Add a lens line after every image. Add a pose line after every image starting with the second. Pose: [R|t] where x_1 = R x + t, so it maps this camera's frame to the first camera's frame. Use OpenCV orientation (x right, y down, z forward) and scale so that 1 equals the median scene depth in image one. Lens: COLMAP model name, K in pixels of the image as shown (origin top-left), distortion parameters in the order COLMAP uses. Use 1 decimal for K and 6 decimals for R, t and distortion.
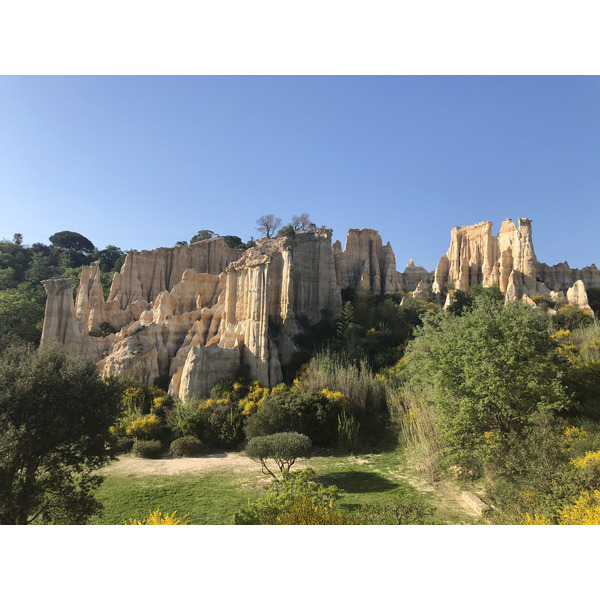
lens RADIAL K [[483.2, 0, 303.0], [0, 483.2, 293.9], [0, 0, 1]] dist [0.038212, -0.037103]
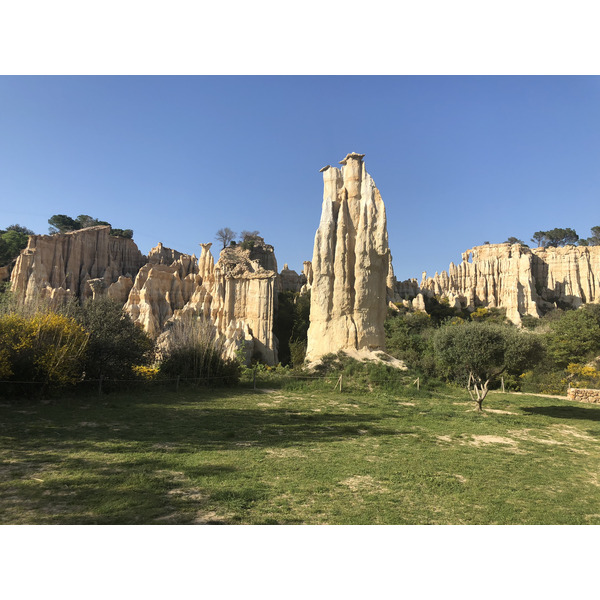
lens RADIAL K [[483.2, 0, 301.4], [0, 483.2, 298.8], [0, 0, 1]] dist [0.038212, -0.037103]
pose [[0.884958, 0.039791, 0.463968, -0.619153], [-0.063651, 0.997327, 0.035873, -0.056226], [-0.461301, -0.061278, 0.885125, -0.236462]]
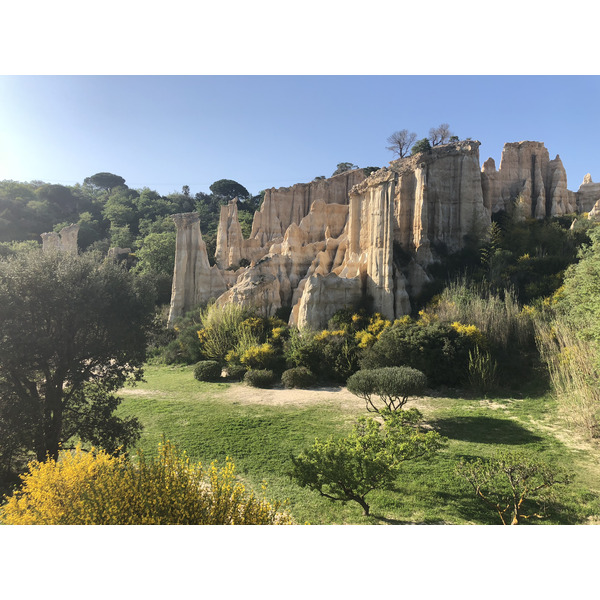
lens RADIAL K [[483.2, 0, 303.5], [0, 483.2, 295.4], [0, 0, 1]] dist [0.038212, -0.037103]
pose [[0.949511, -0.003058, -0.313720, 0.048827], [0.041032, 0.992574, 0.114513, 0.034744], [0.311040, -0.121604, 0.942585, 0.098929]]
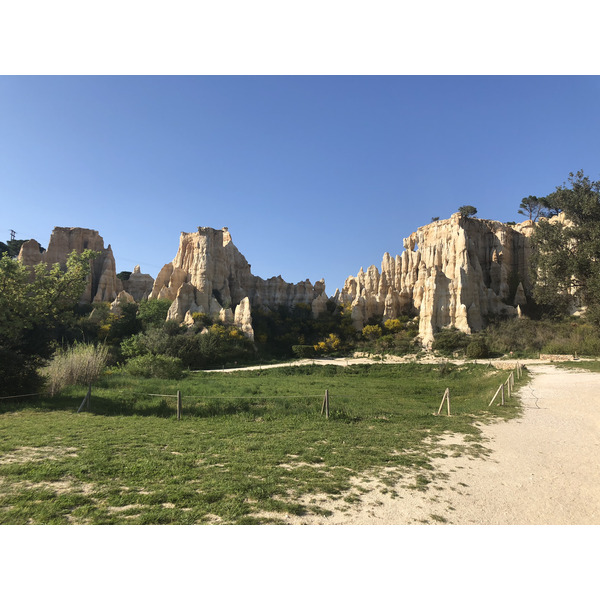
lens RADIAL K [[483.2, 0, 298.9], [0, 483.2, 300.1], [0, 0, 1]] dist [0.038212, -0.037103]
pose [[0.966900, 0.025242, 0.253903, 0.564559], [-0.027332, 0.999615, 0.004705, -0.039101], [-0.253687, -0.011489, 0.967218, 0.106660]]
